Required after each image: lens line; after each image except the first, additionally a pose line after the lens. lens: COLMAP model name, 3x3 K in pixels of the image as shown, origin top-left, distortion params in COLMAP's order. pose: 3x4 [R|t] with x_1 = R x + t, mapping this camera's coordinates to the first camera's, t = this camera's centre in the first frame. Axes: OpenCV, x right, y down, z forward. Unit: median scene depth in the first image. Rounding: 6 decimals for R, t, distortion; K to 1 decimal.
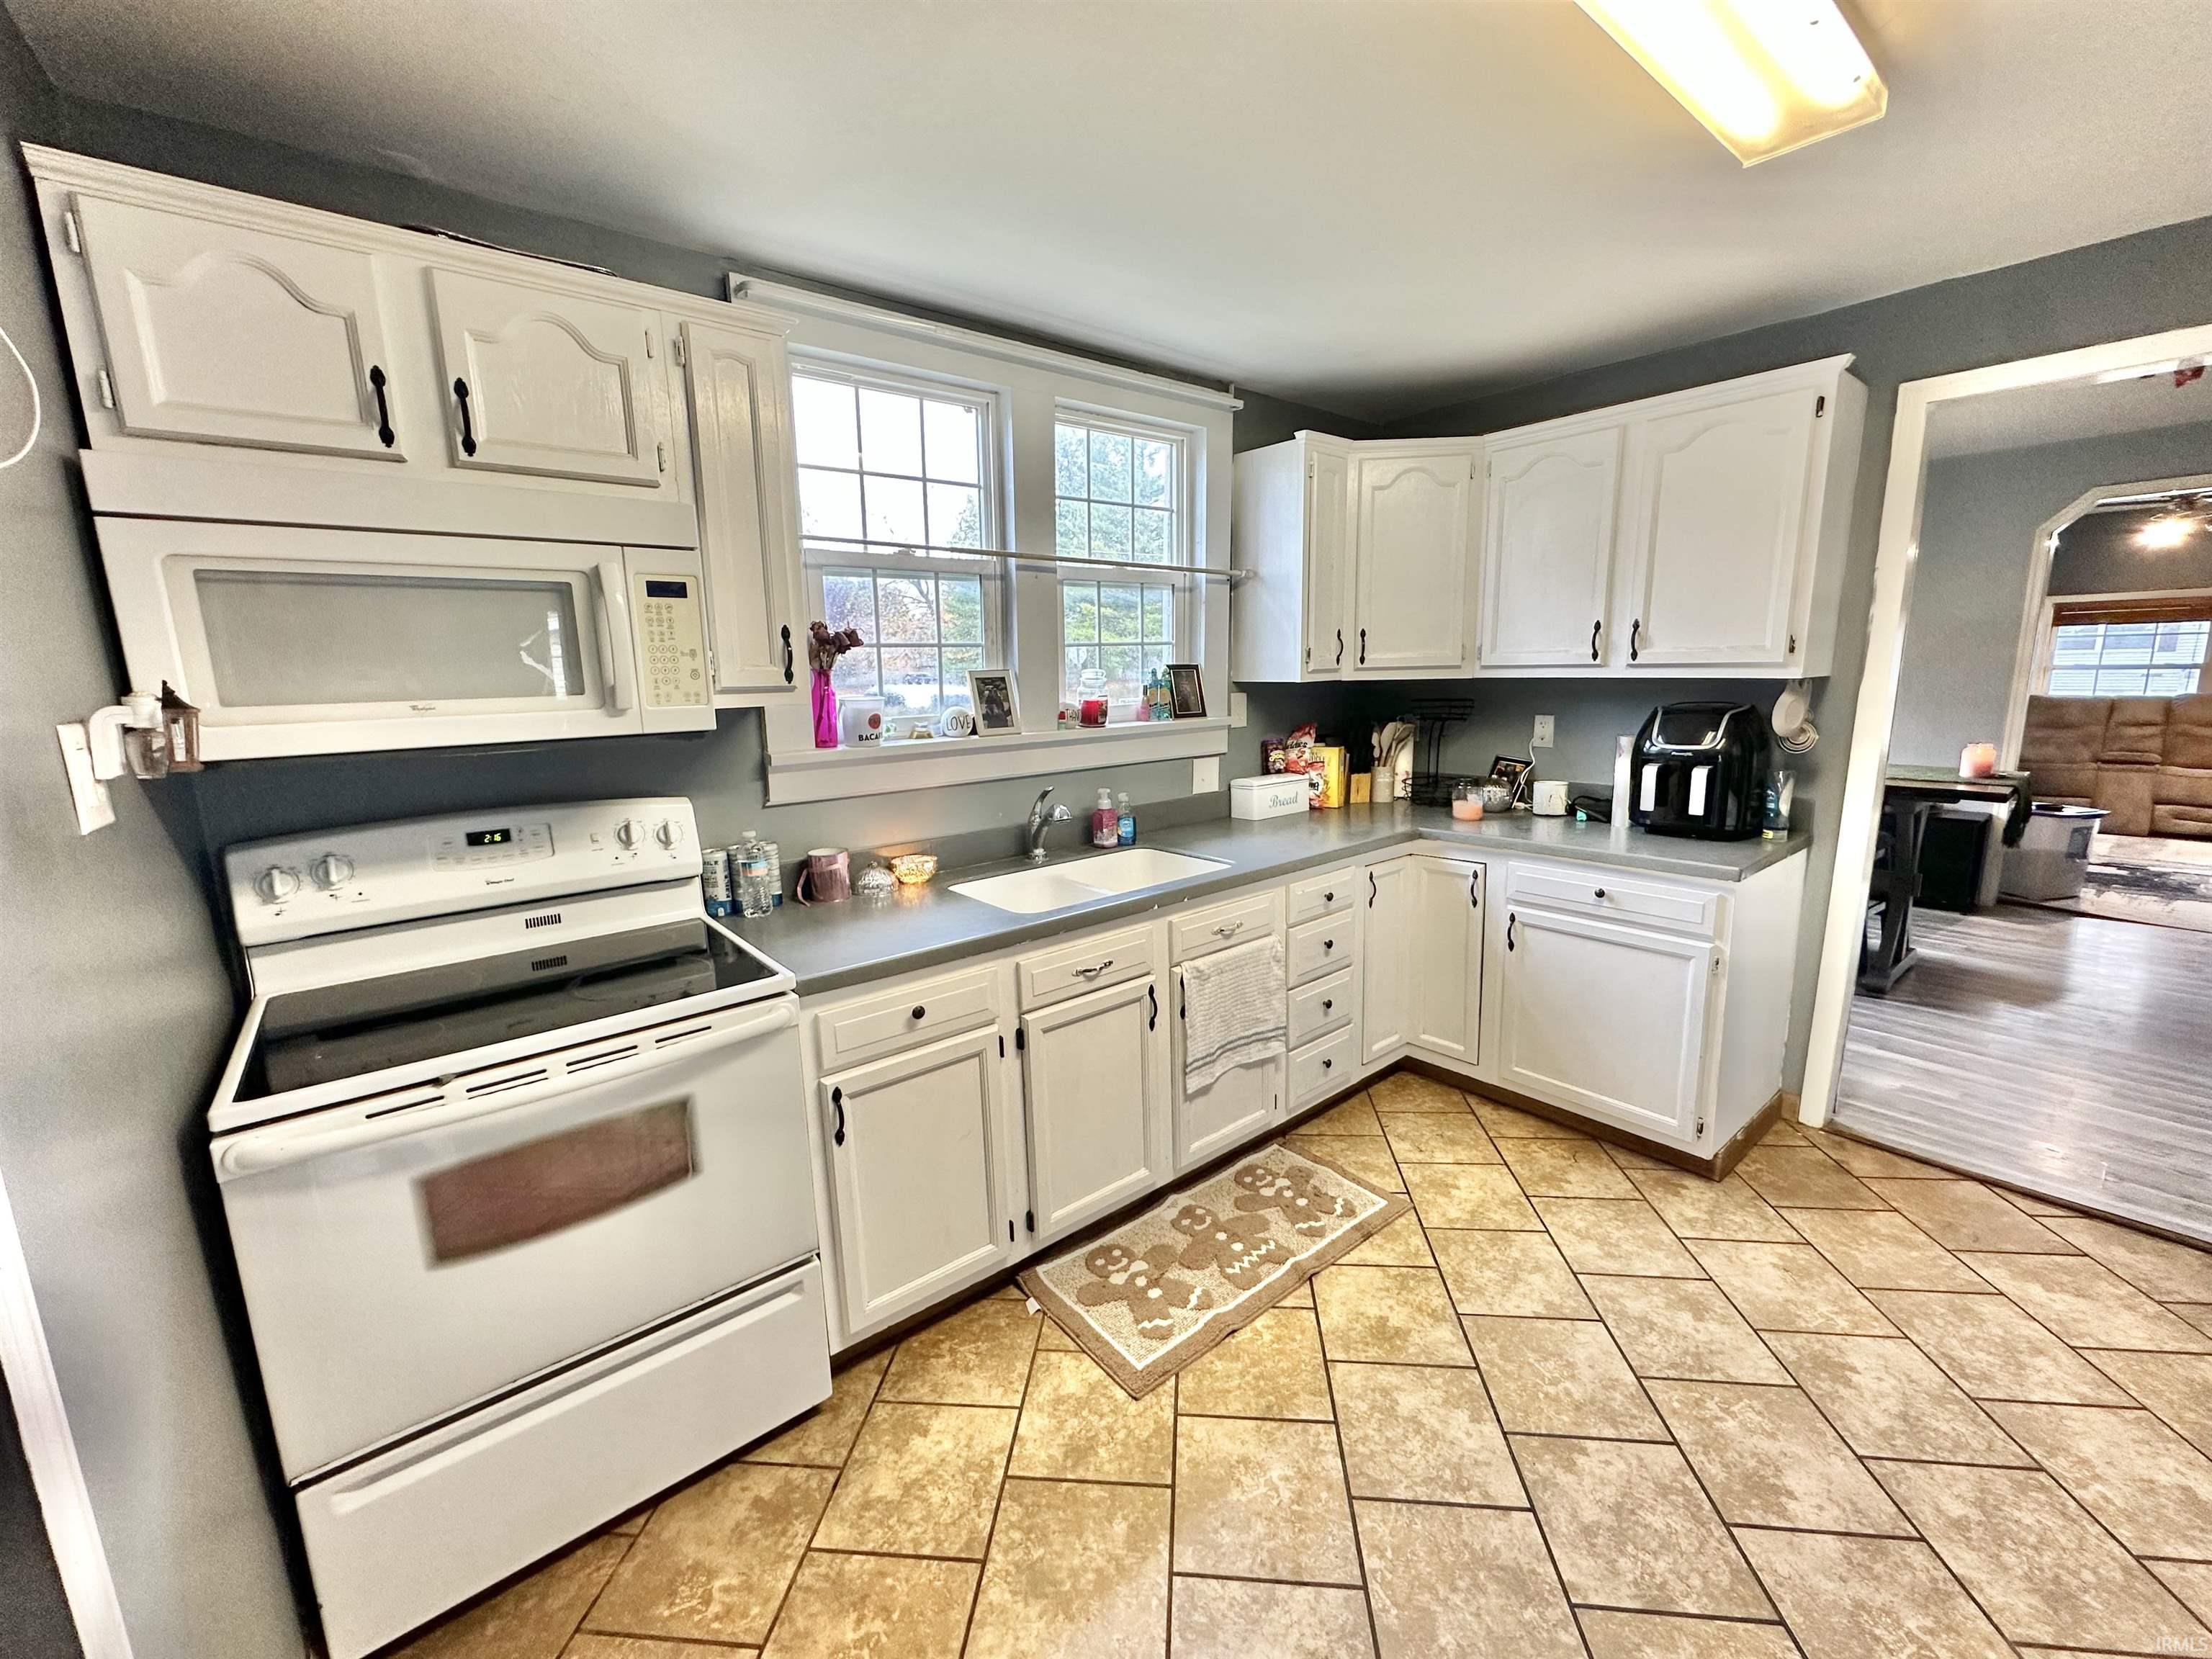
lens RADIAL K [[878.4, 0, 1107.3], [0, 878.4, 826.5], [0, 0, 1]] dist [-0.004166, 0.001076]
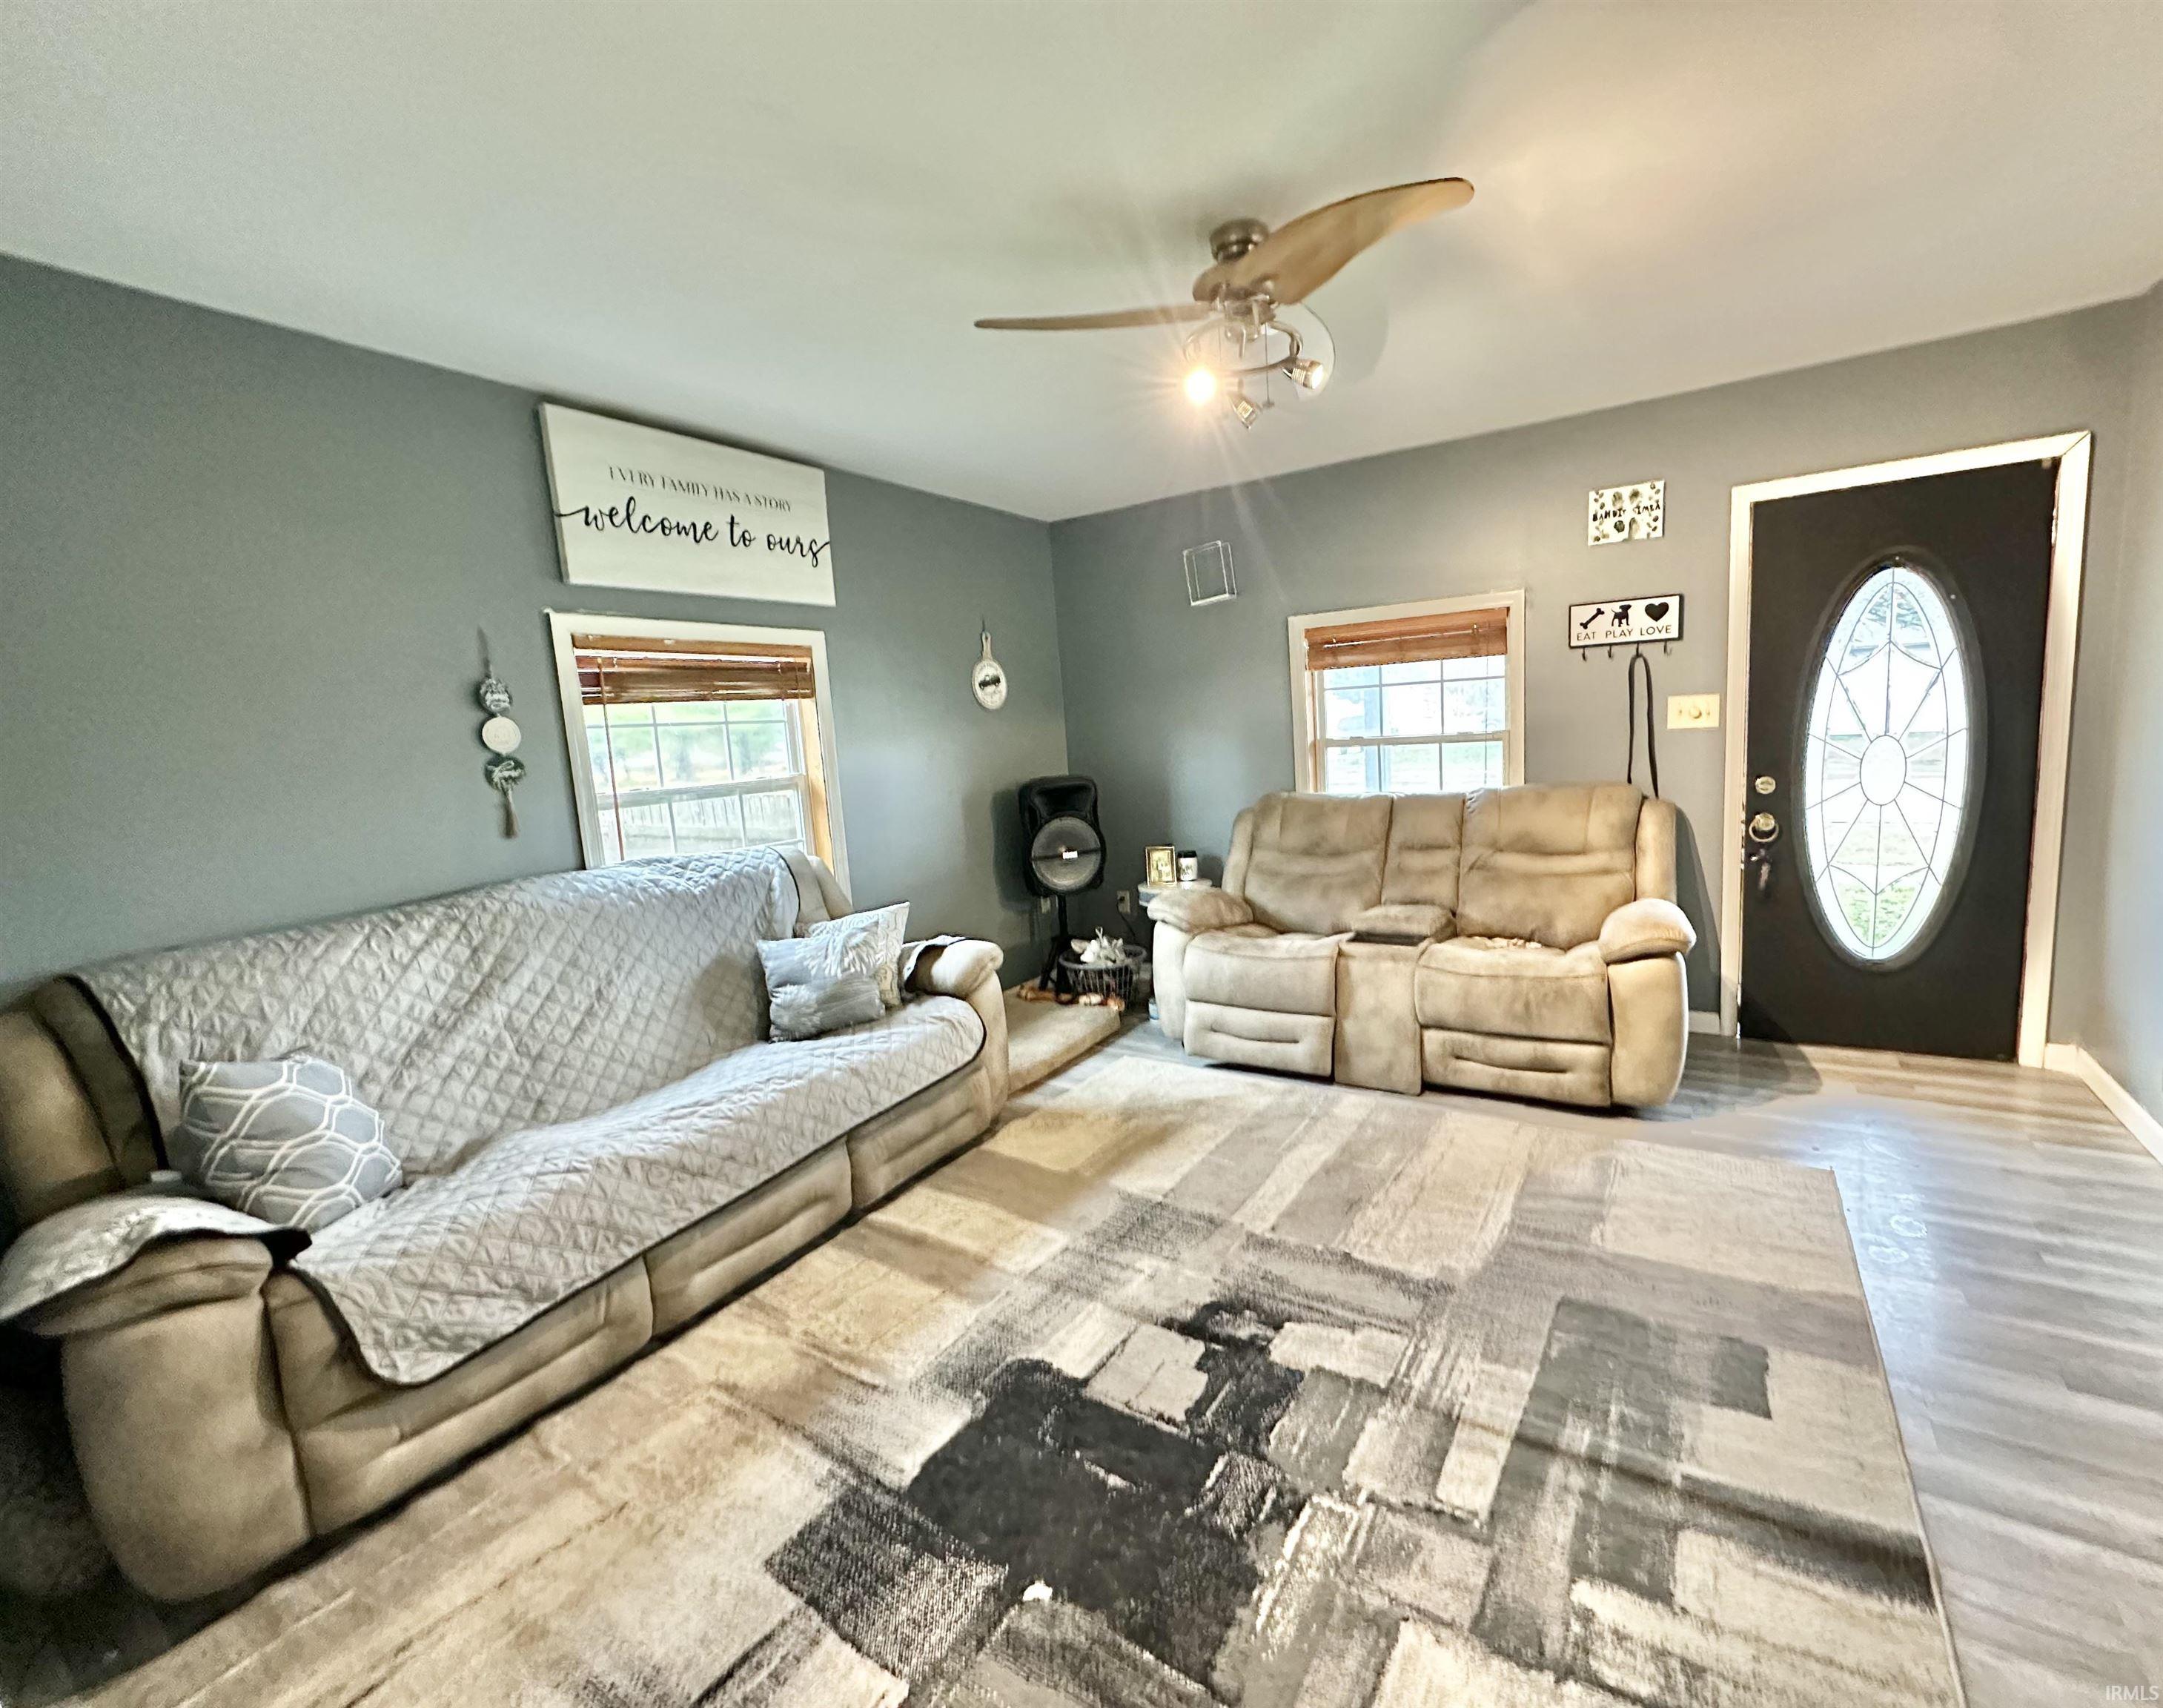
lens RADIAL K [[910.1, 0, 1145.2], [0, 910.1, 847.5], [0, 0, 1]] dist [-0.002584, 0.000117]
pose [[0.940862, -0.077388, 0.329832, 2.770946], [0.096170, 0.994521, -0.040986, -0.366172], [-0.324853, 0.070282, 0.943150, 1.762849]]
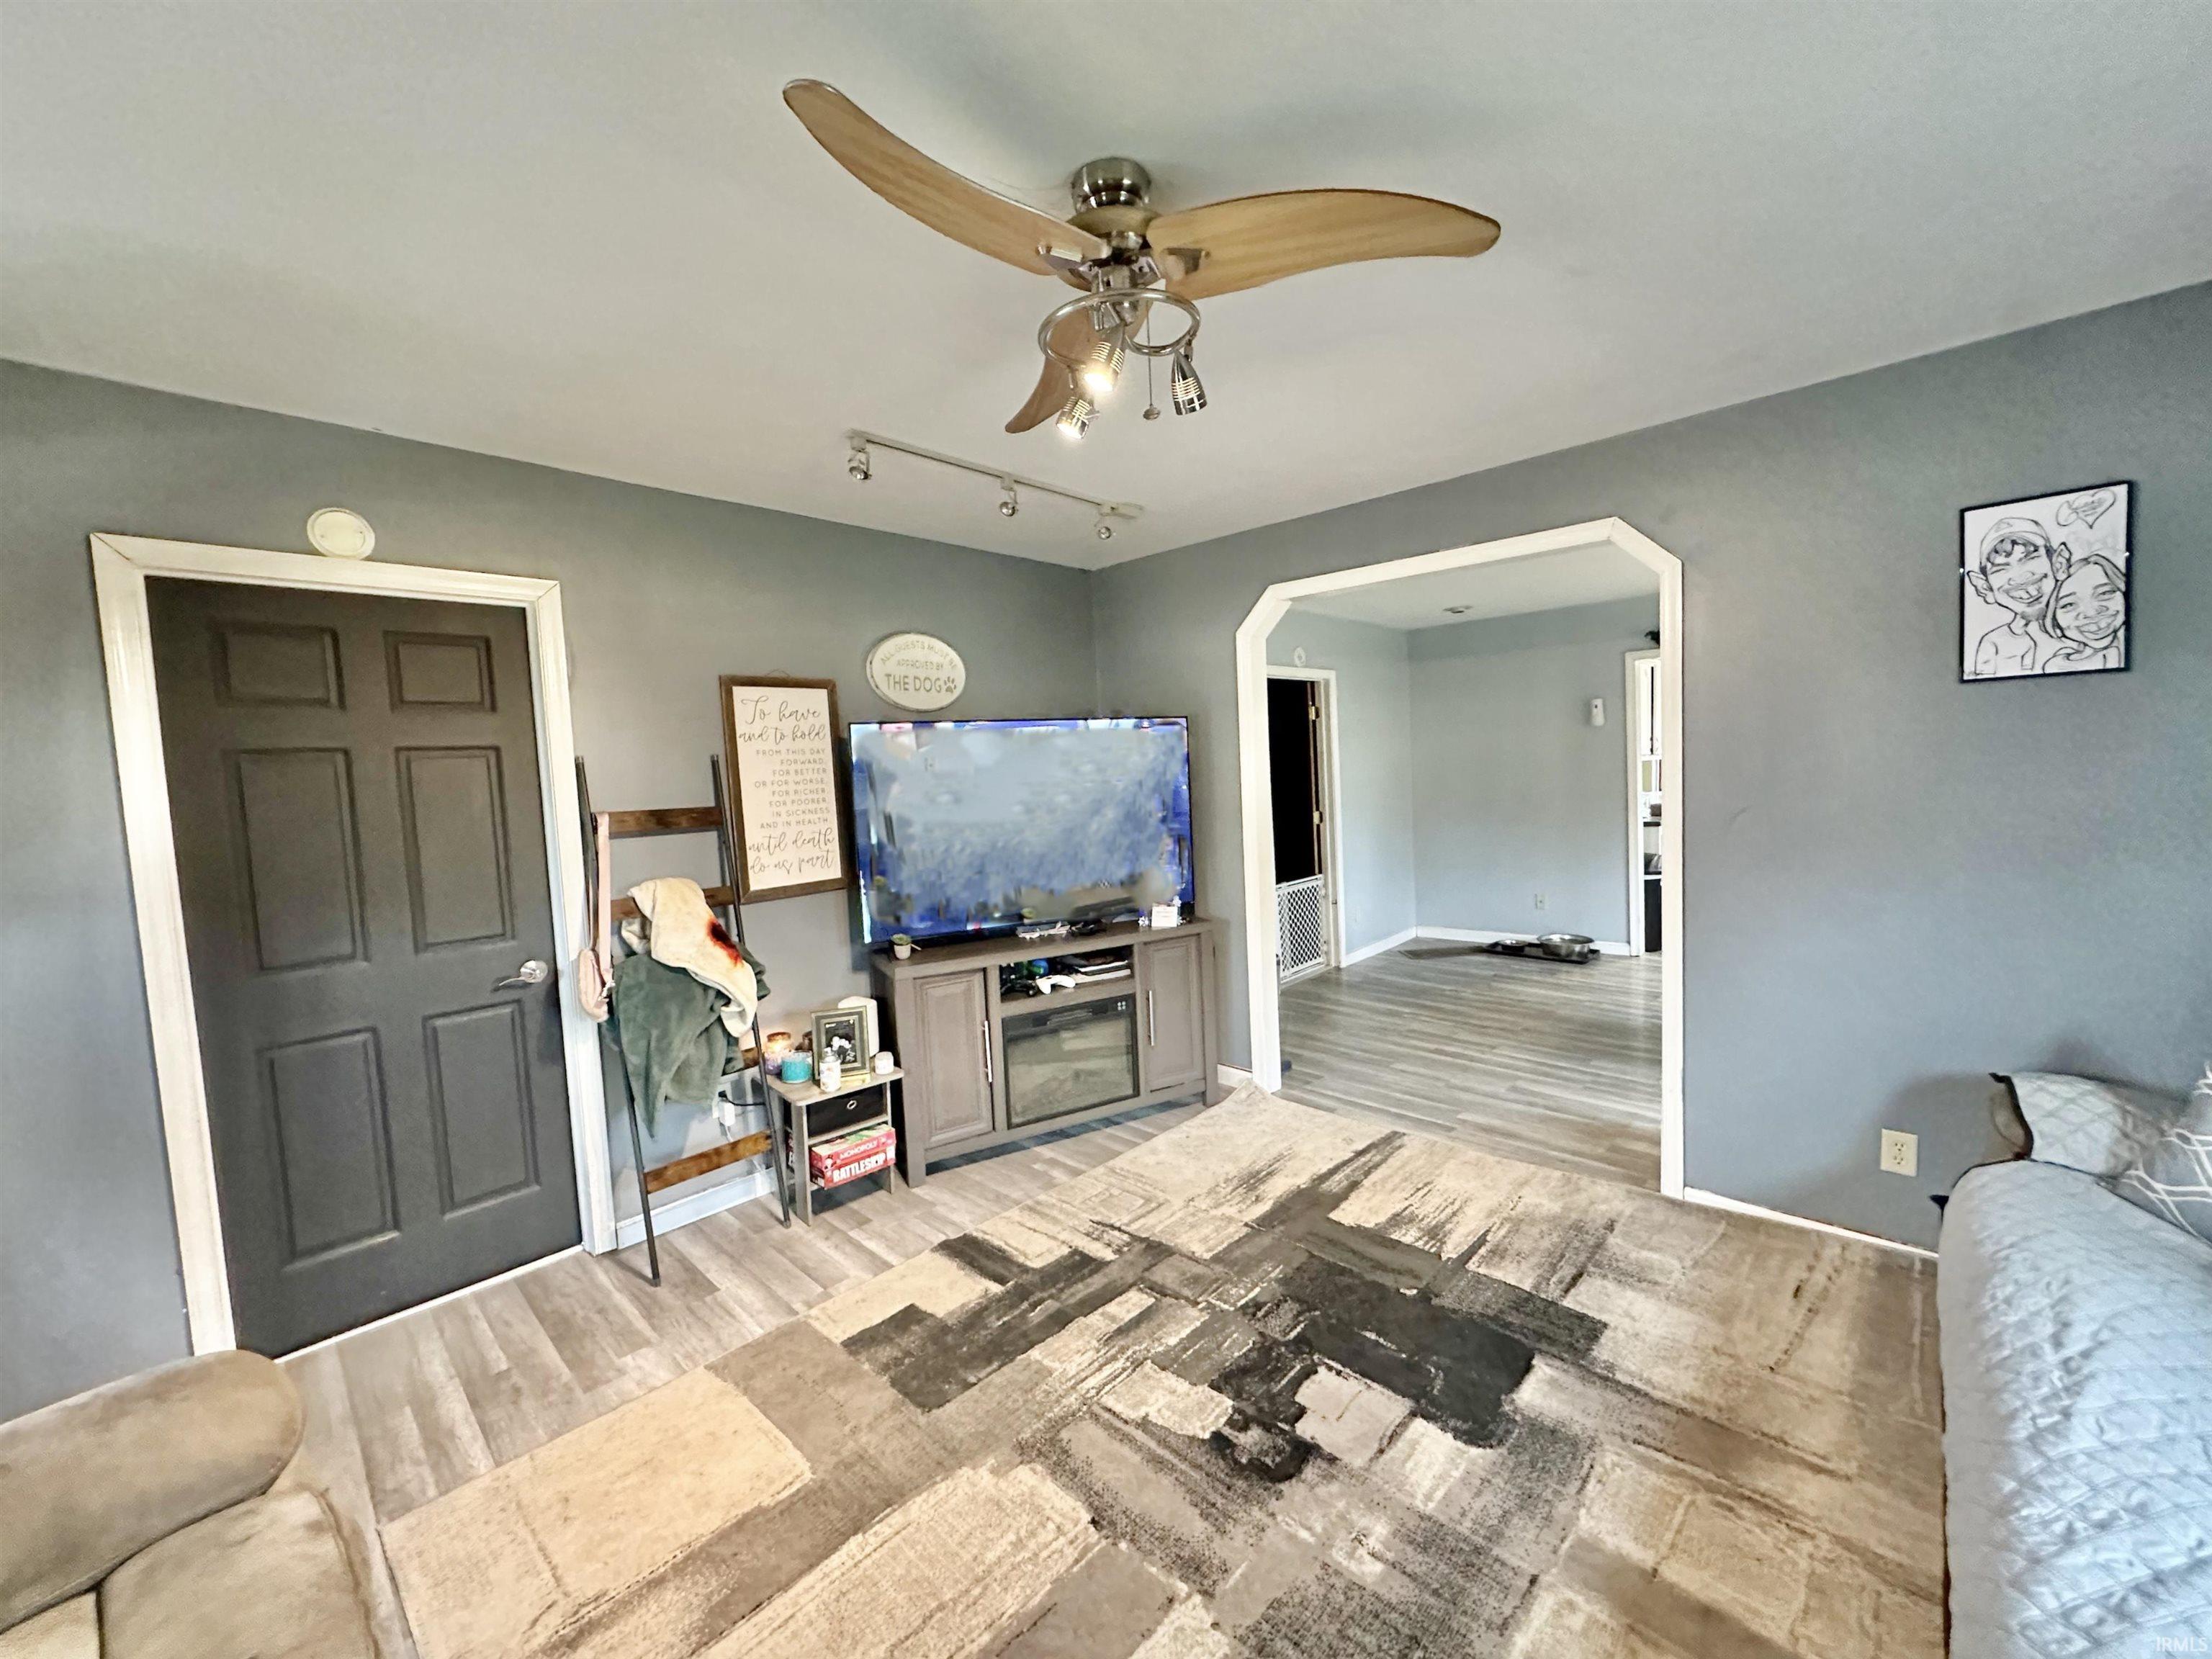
lens RADIAL K [[878.4, 0, 1113.2], [0, 878.4, 824.6], [0, 0, 1]] dist [-0.004166, 0.001076]
pose [[-0.988521, 0.074824, -0.131257, 3.382216], [0.040544, 0.968264, 0.246621, -0.736429], [0.145545, 0.238468, -0.960182, 3.426682]]
